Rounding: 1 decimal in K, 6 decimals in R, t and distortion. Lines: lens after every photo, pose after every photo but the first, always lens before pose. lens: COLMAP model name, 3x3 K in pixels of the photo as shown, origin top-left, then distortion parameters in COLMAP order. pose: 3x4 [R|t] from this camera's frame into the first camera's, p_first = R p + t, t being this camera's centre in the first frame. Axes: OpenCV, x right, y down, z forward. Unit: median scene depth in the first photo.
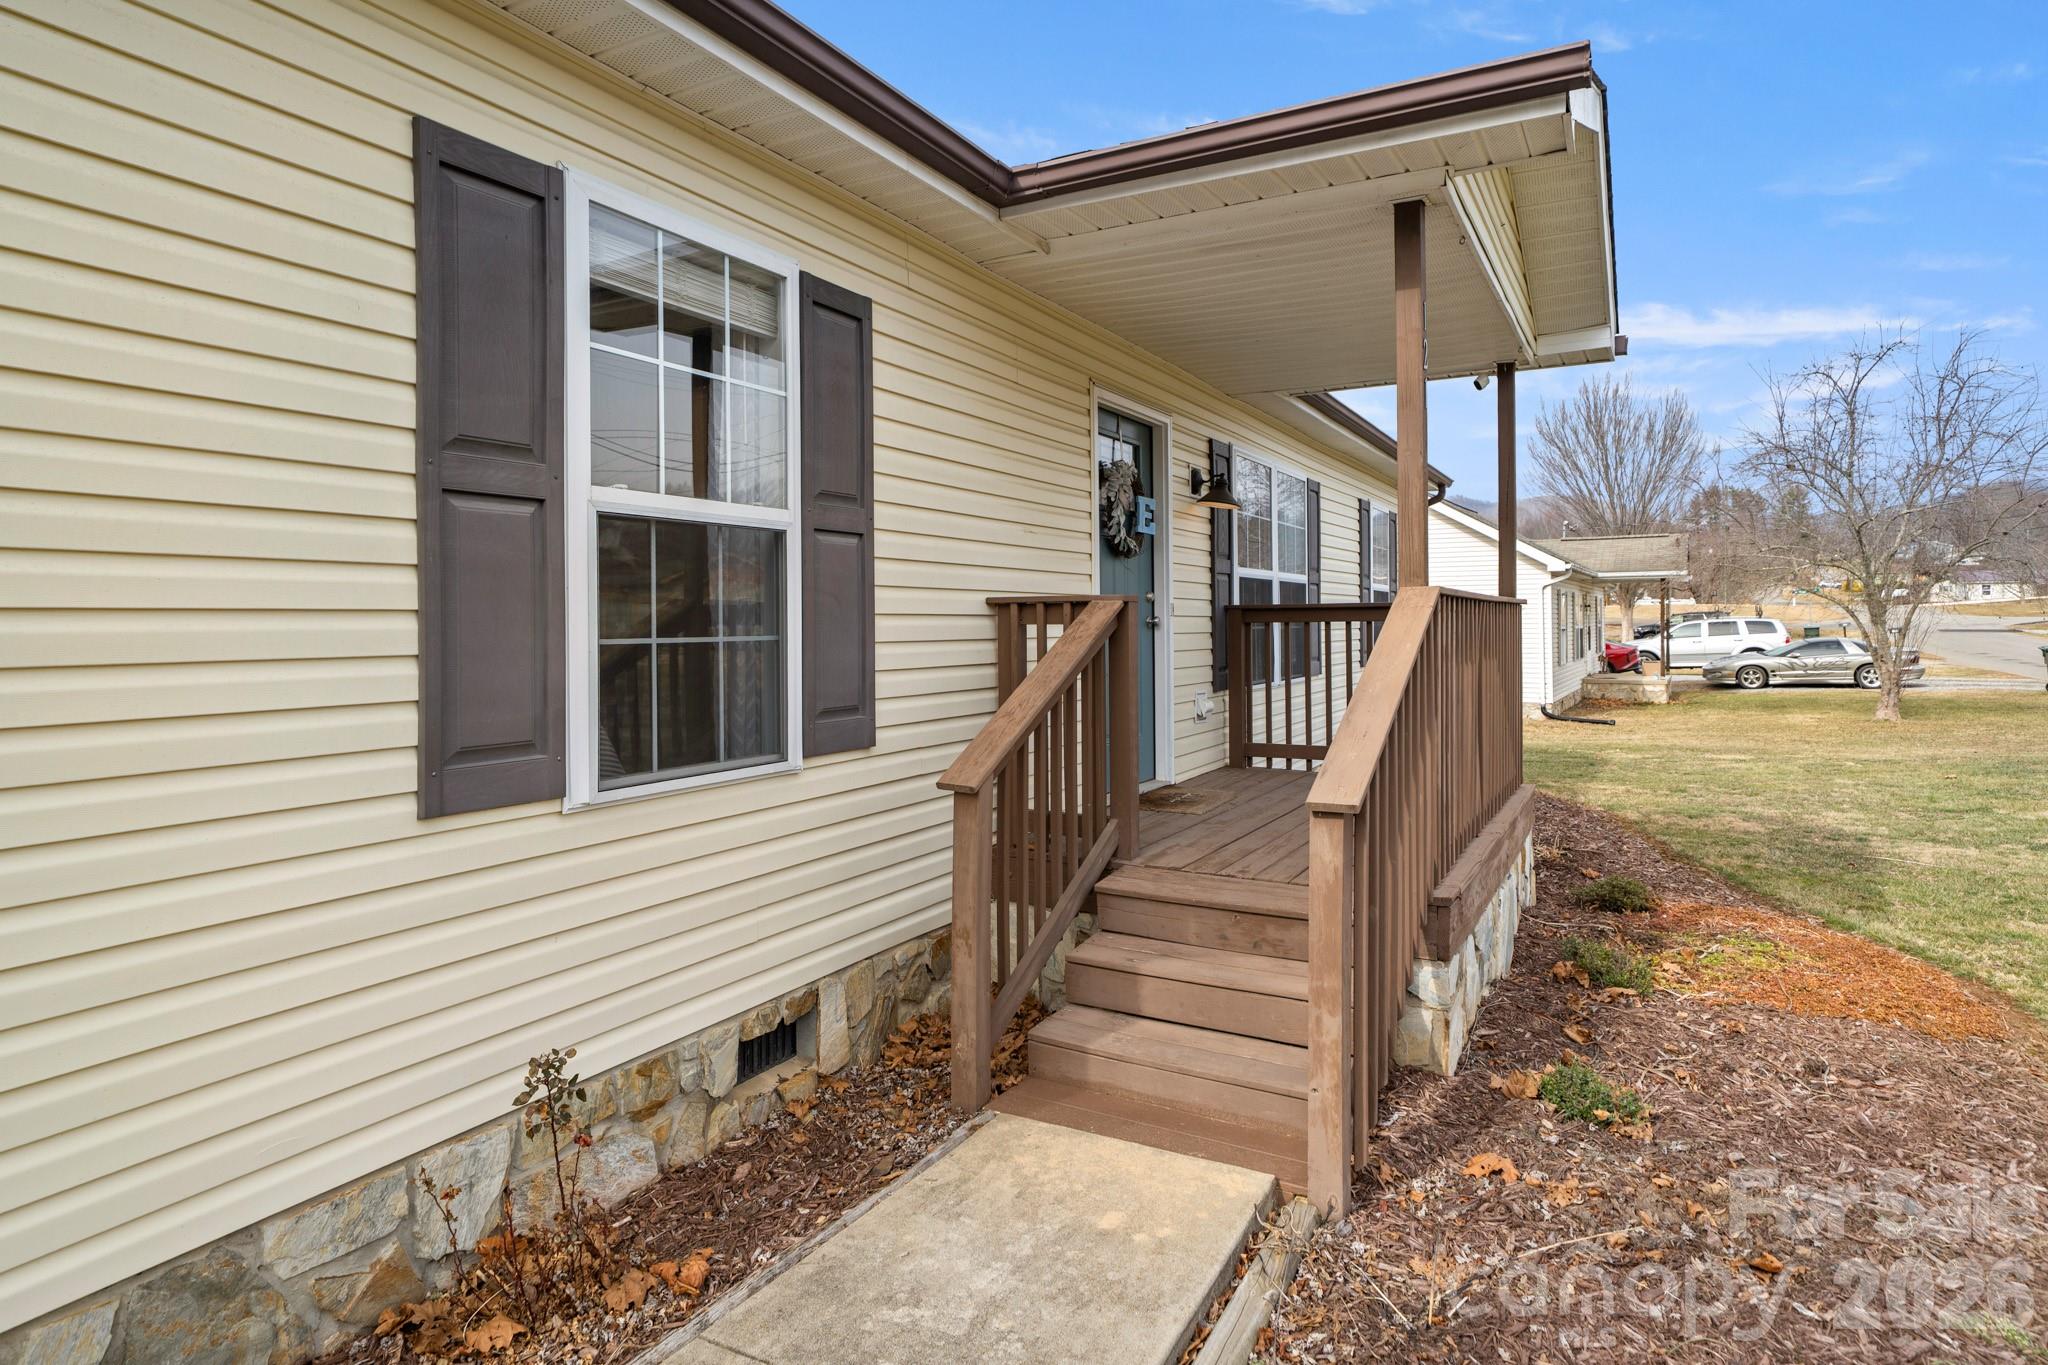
lens RADIAL K [[1103.9, 0, 1037.1], [0, 1103.9, 613.9], [0, 0, 1]] dist [-0.002211, -0.000066]
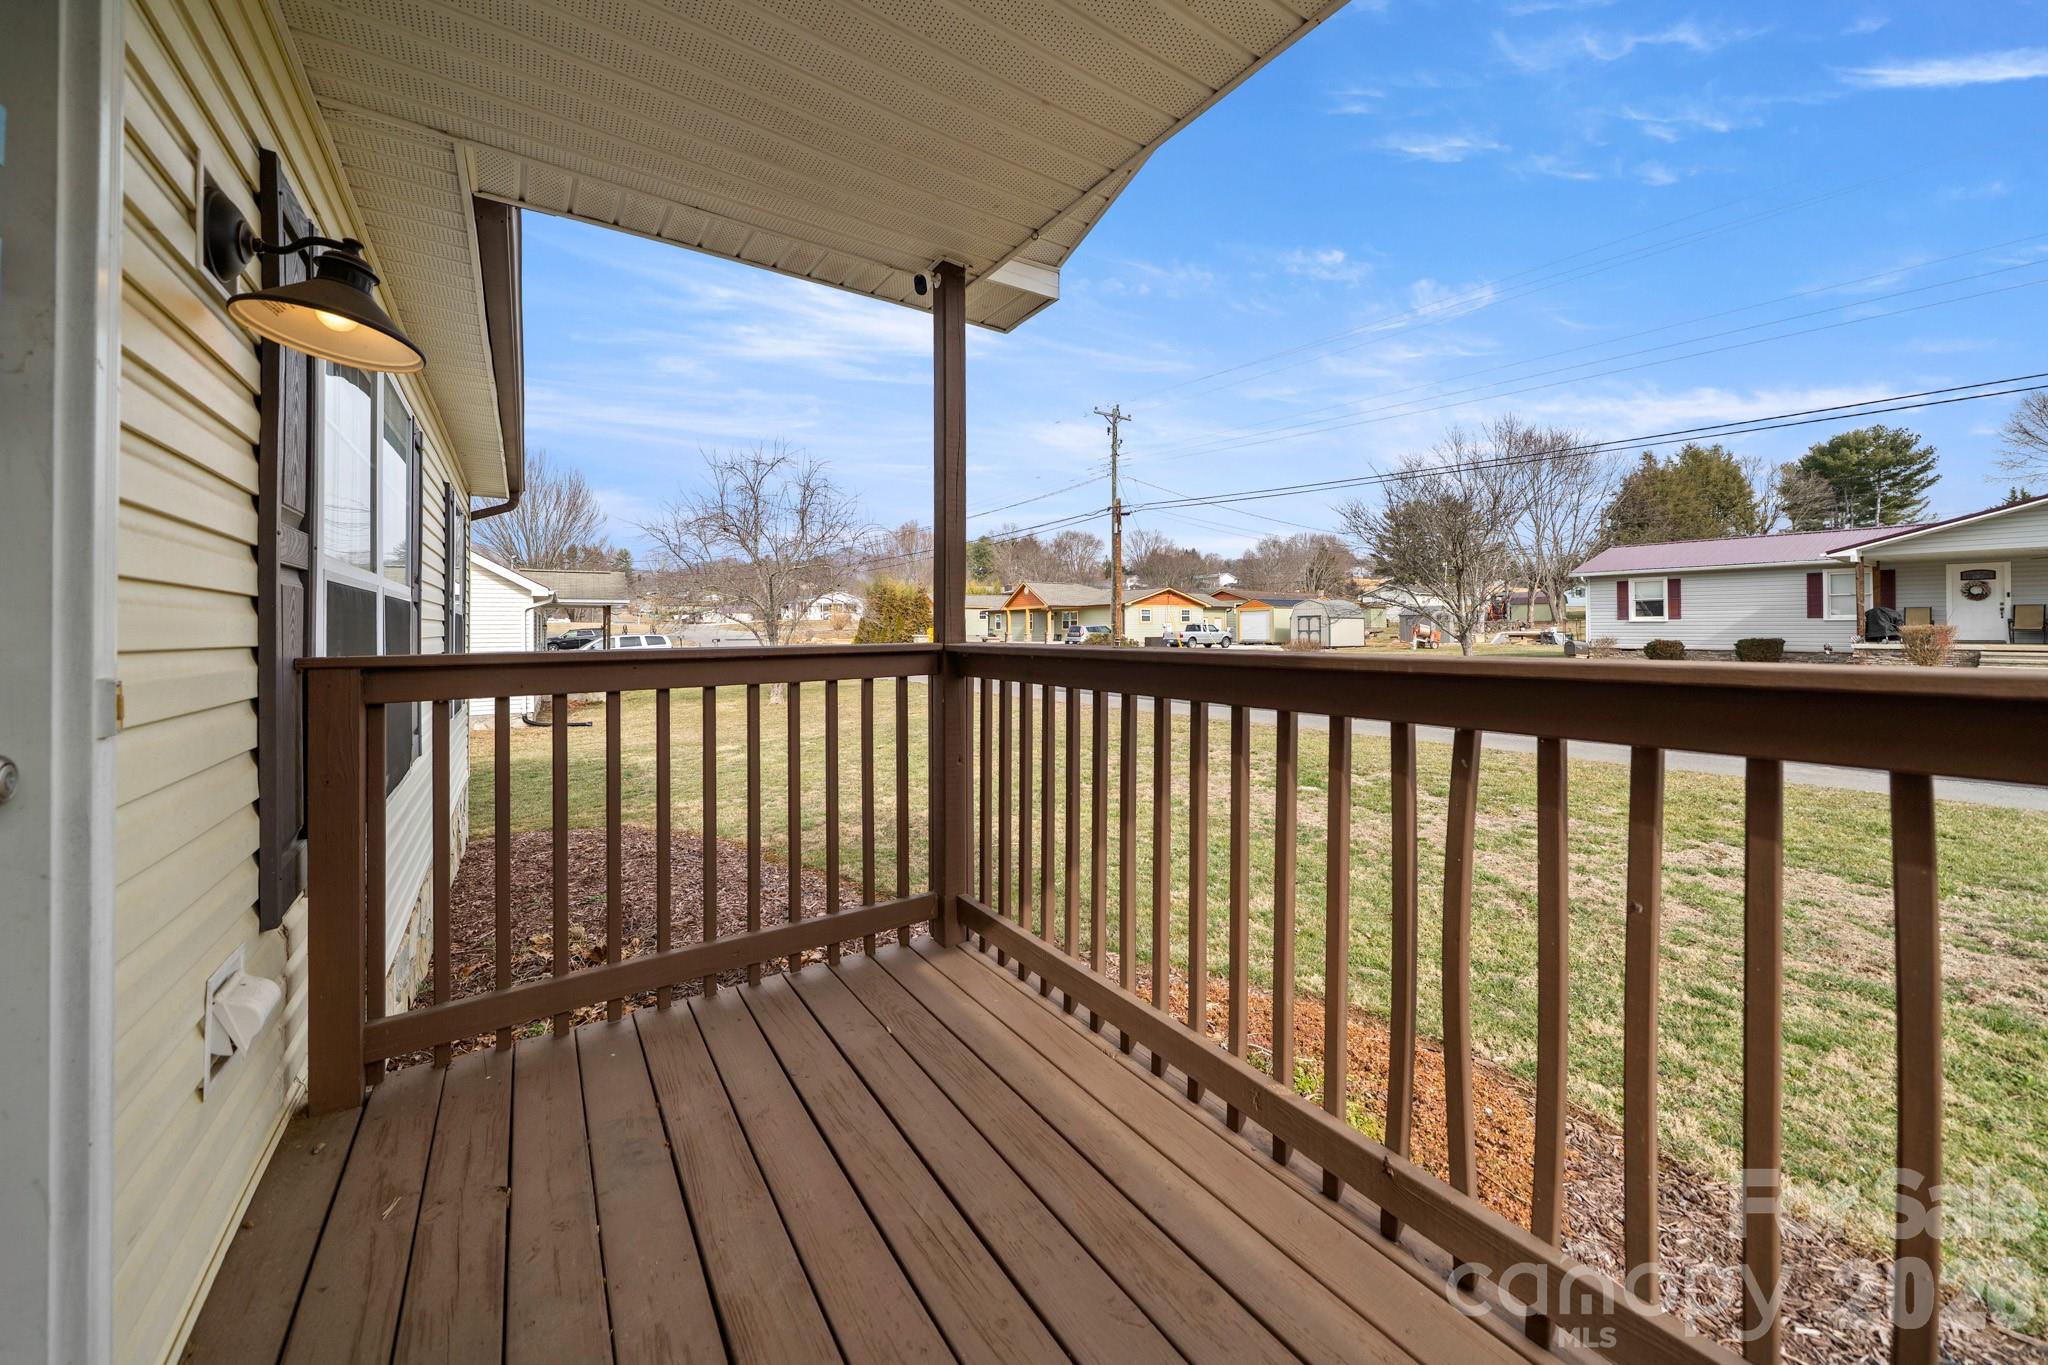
lens RADIAL K [[718.2, 0, 1025.9], [0, 718.2, 628.7], [0, 0, 1]] dist [-0.000764, -0.000052]
pose [[0.437195, 0.007175, 0.899338, 0.065424], [-0.007356, 0.999963, -0.004402, -0.017864], [-0.899336, -0.004690, 0.437232, 0.678414]]
